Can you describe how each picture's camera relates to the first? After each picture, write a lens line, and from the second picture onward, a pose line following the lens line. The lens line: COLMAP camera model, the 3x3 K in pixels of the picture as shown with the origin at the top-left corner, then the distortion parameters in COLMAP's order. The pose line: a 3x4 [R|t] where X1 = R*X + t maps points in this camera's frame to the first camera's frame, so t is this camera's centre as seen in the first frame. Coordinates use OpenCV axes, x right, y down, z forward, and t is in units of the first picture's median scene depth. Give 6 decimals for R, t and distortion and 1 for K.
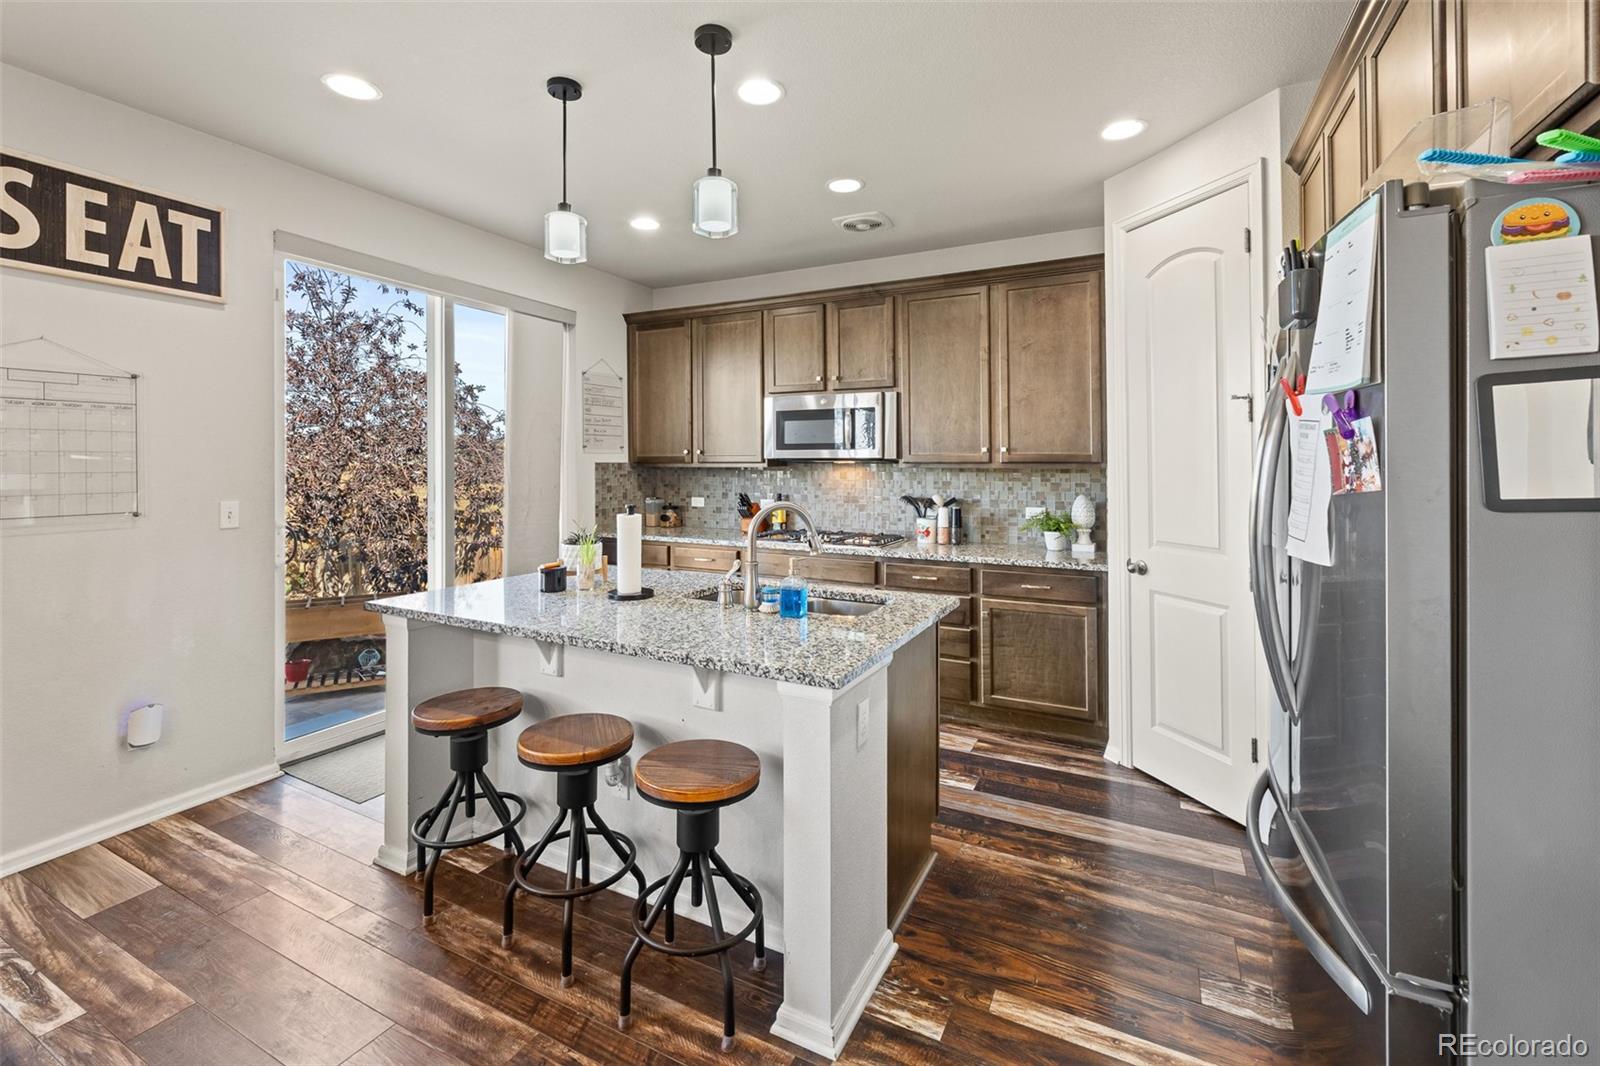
lens RADIAL K [[698.5, 0, 800.0], [0, 698.5, 460.5], [0, 0, 1]] dist [-0.000872, 0.000245]
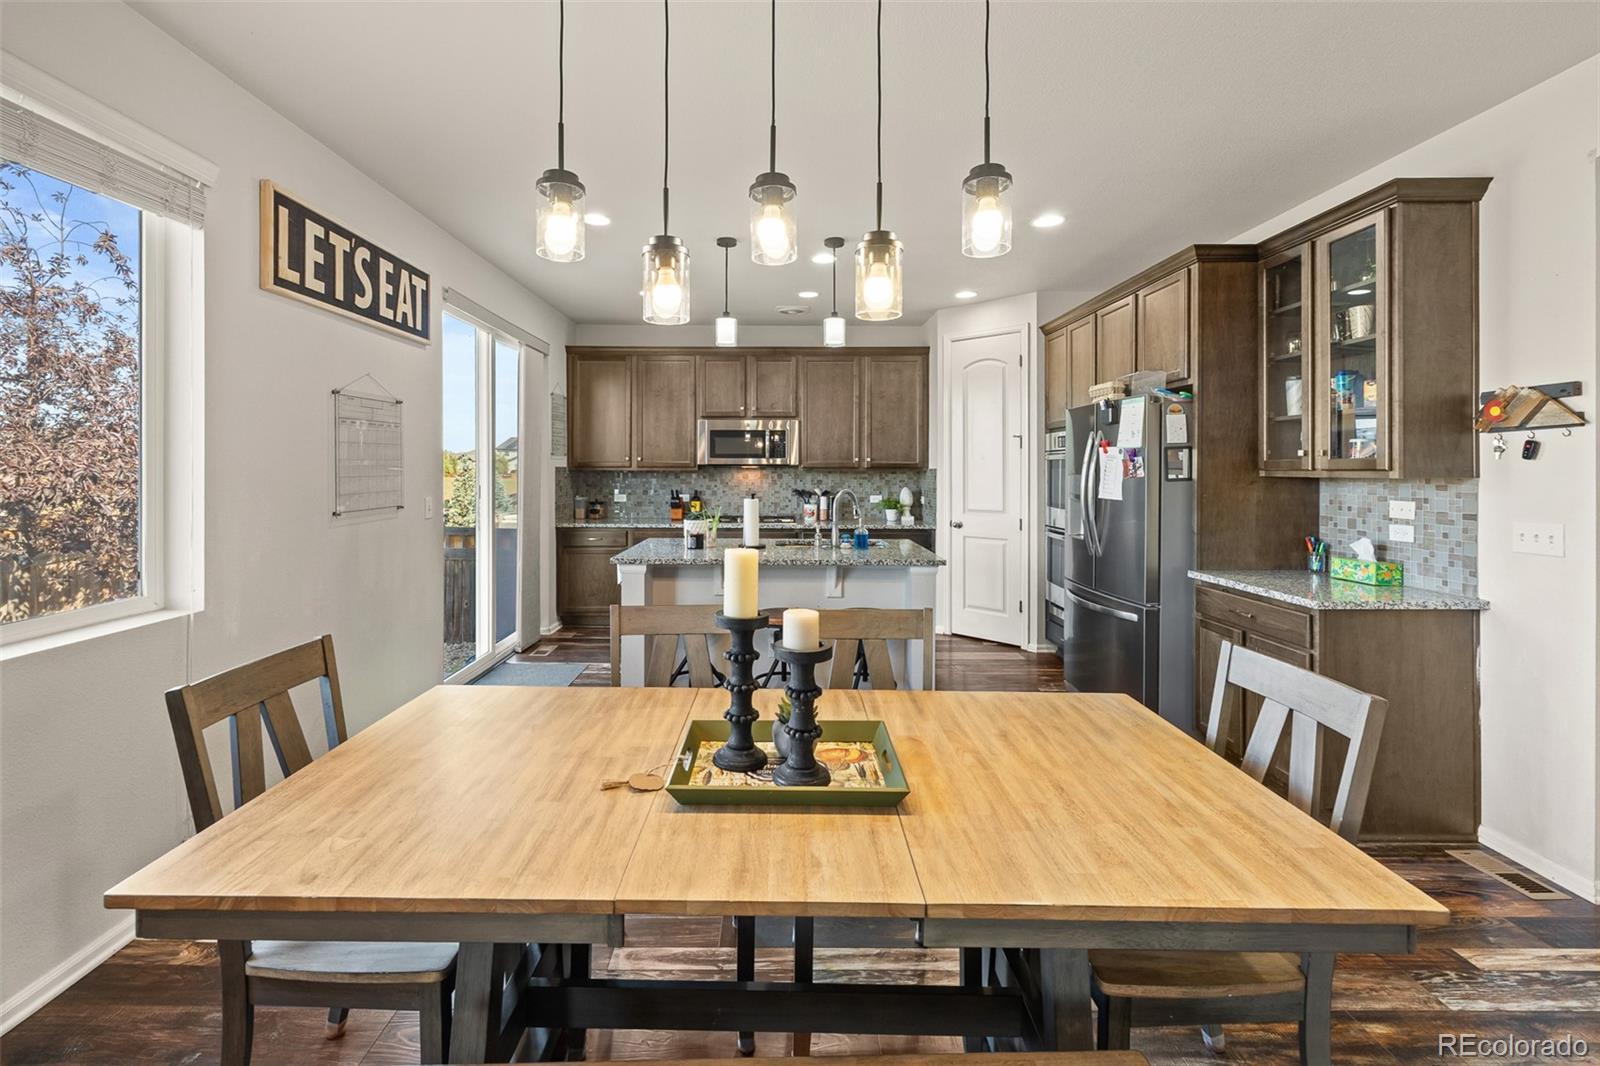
lens RADIAL K [[698.5, 0, 785.6], [0, 698.5, 471.0], [0, 0, 1]] dist [-0.000872, 0.000245]
pose [[0.885204, -0.001477, 0.465201, -0.614089], [-0.003752, 0.999940, 0.010316, -0.004618], [-0.465189, -0.010877, 0.885145, -0.332650]]
